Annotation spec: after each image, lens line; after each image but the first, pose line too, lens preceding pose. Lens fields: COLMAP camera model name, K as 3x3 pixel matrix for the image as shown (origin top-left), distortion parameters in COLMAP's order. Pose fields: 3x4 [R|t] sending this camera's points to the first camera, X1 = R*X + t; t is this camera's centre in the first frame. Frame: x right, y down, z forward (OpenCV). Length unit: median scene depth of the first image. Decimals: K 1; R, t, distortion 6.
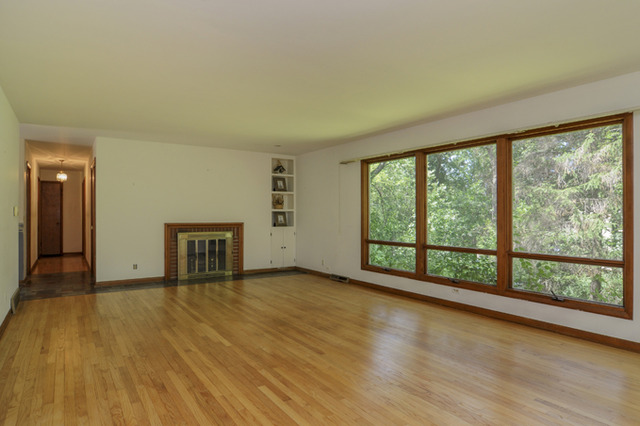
lens RADIAL K [[369.7, 0, 320.0], [0, 369.7, 213.0], [0, 0, 1]] dist [-0.001290, -0.000800]
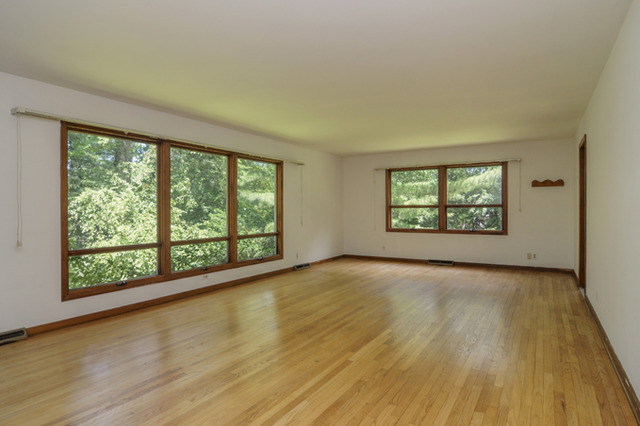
lens RADIAL K [[350.9, 0, 327.6], [0, 350.9, 212.9], [0, 0, 1]] dist [-0.009339, -0.001120]
pose [[-0.404353, -0.007620, 0.914571, -0.950871], [0.002053, 0.999955, 0.009239, 0.006150], [-0.914601, 0.005614, -0.404319, 1.356818]]
